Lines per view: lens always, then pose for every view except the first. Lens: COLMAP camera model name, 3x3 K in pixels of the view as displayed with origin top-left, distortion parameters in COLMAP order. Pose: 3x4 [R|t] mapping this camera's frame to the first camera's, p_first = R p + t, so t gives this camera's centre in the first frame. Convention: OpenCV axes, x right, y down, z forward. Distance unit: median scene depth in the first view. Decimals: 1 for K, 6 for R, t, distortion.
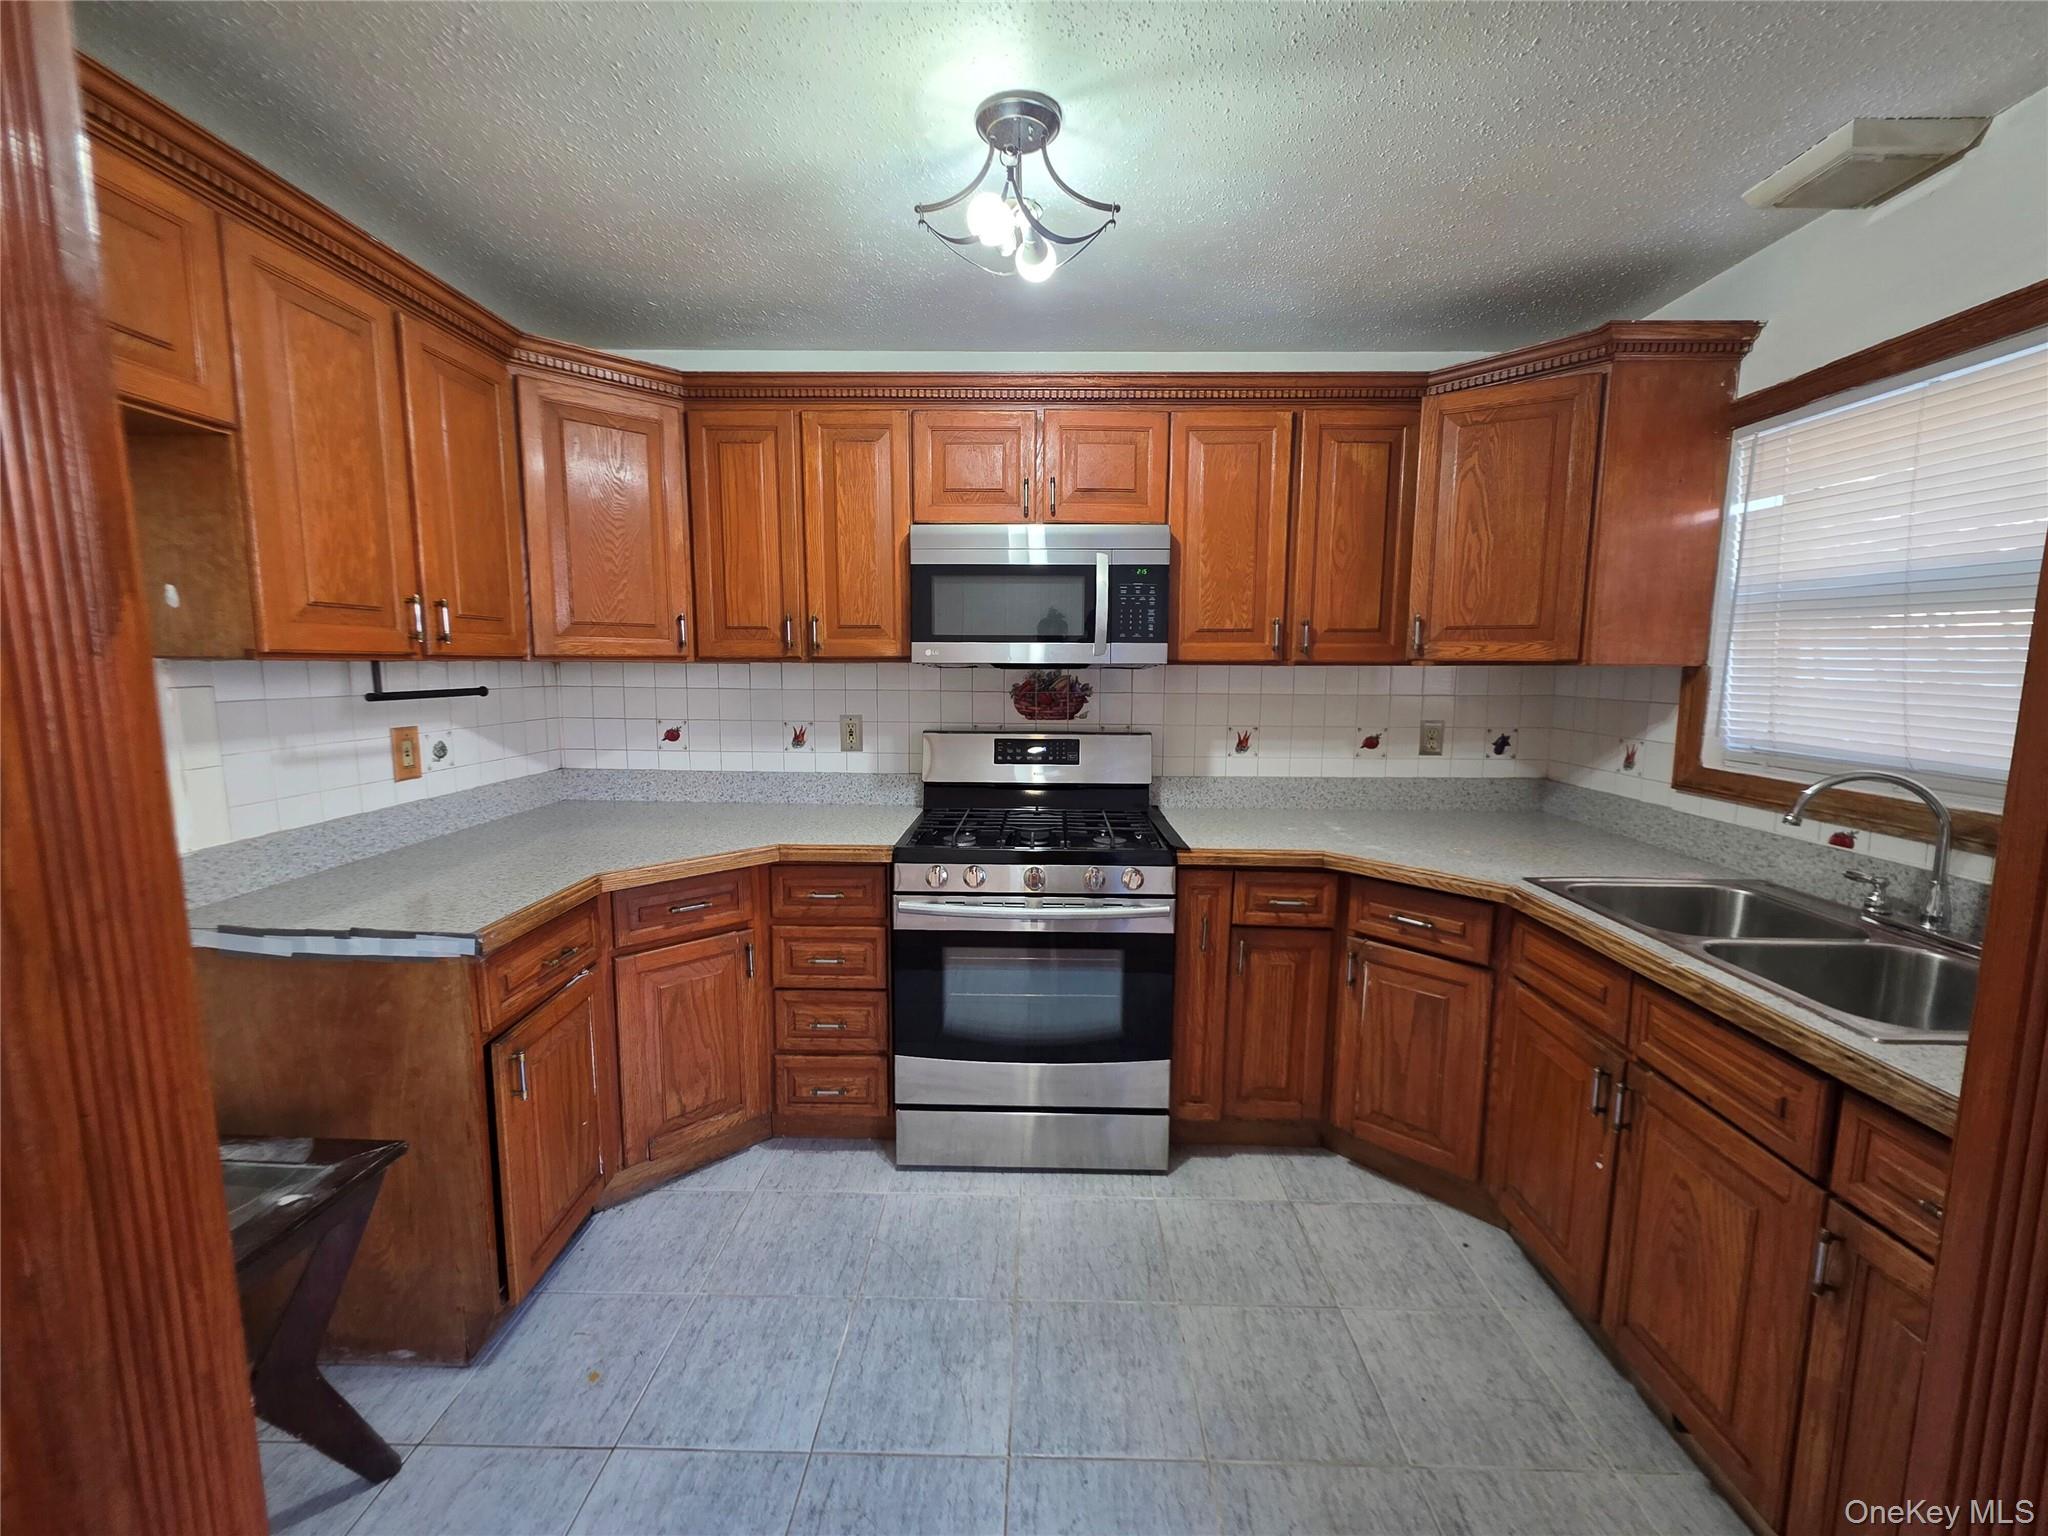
lens RADIAL K [[816.8, 0, 1025.7], [0, 816.8, 771.1], [0, 0, 1]] dist [0.003418, -0.000819]
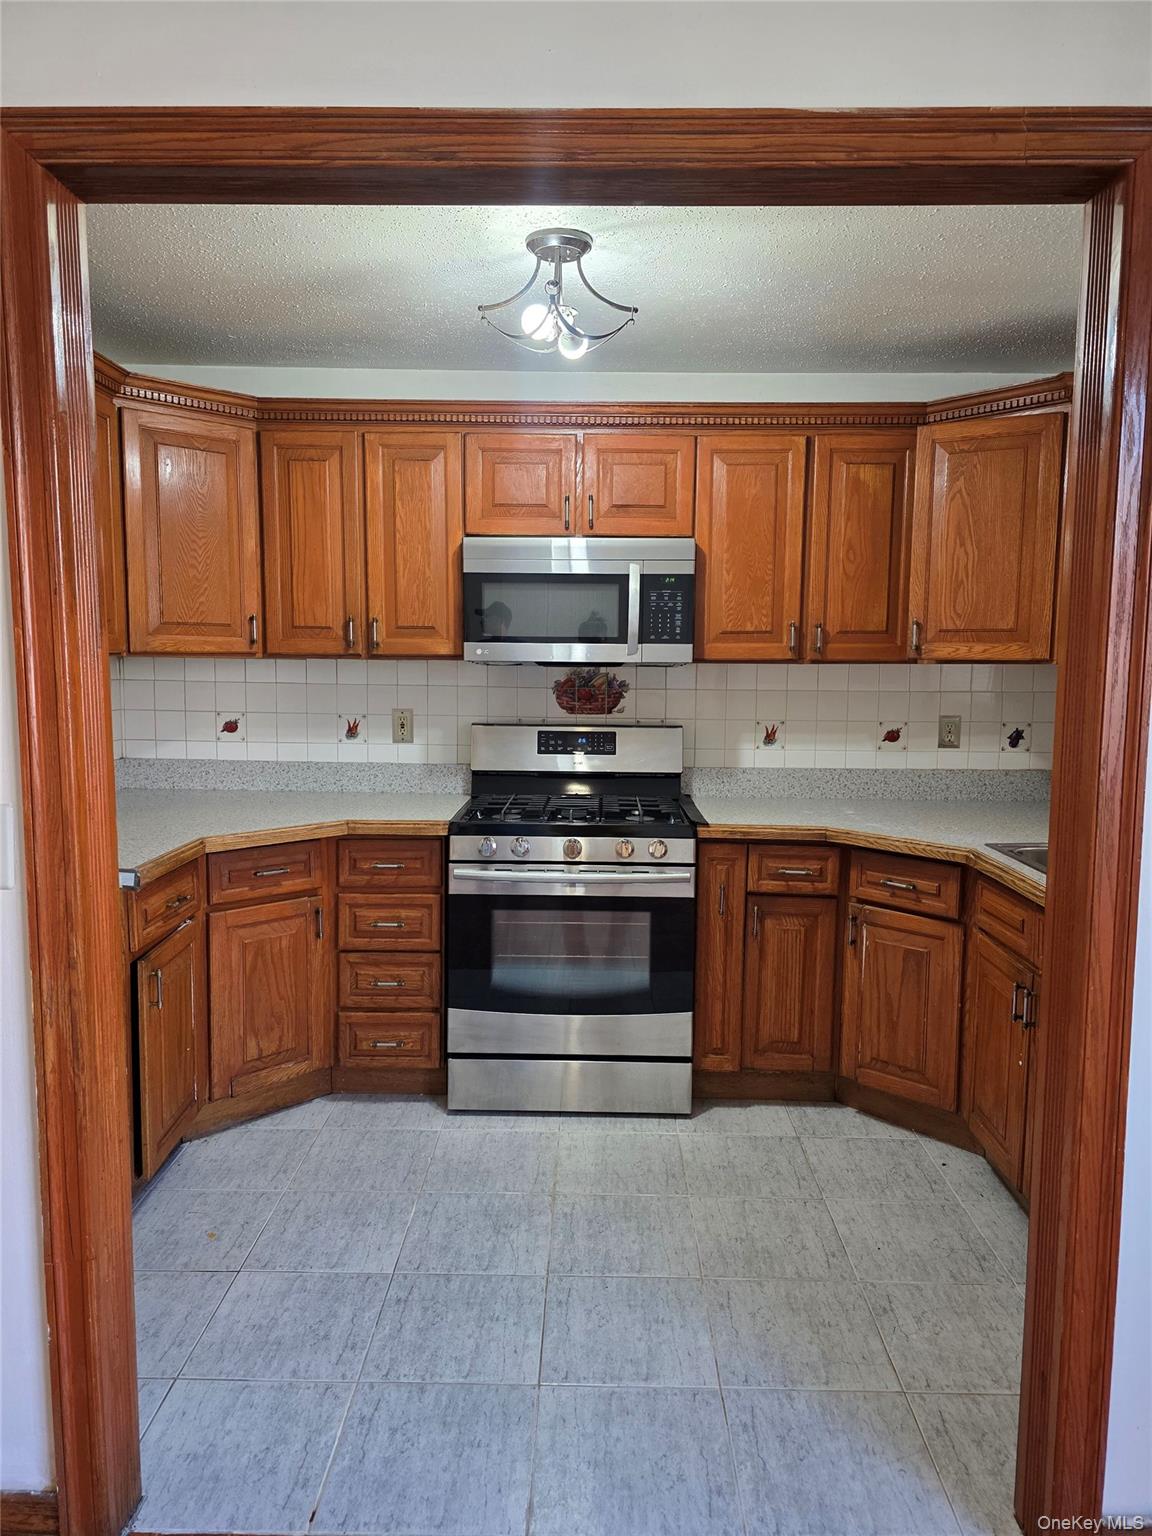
lens RADIAL K [[1030.3, 0, 577.2], [0, 1030.3, 765.9], [0, 0, 1]] dist [0.054897, -0.002554]
pose [[0.999984, 0.003538, 0.004395, 0.010391], [-0.003420, 0.999640, -0.026609, 0.052311], [-0.004488, 0.026594, 0.999636, -0.435724]]
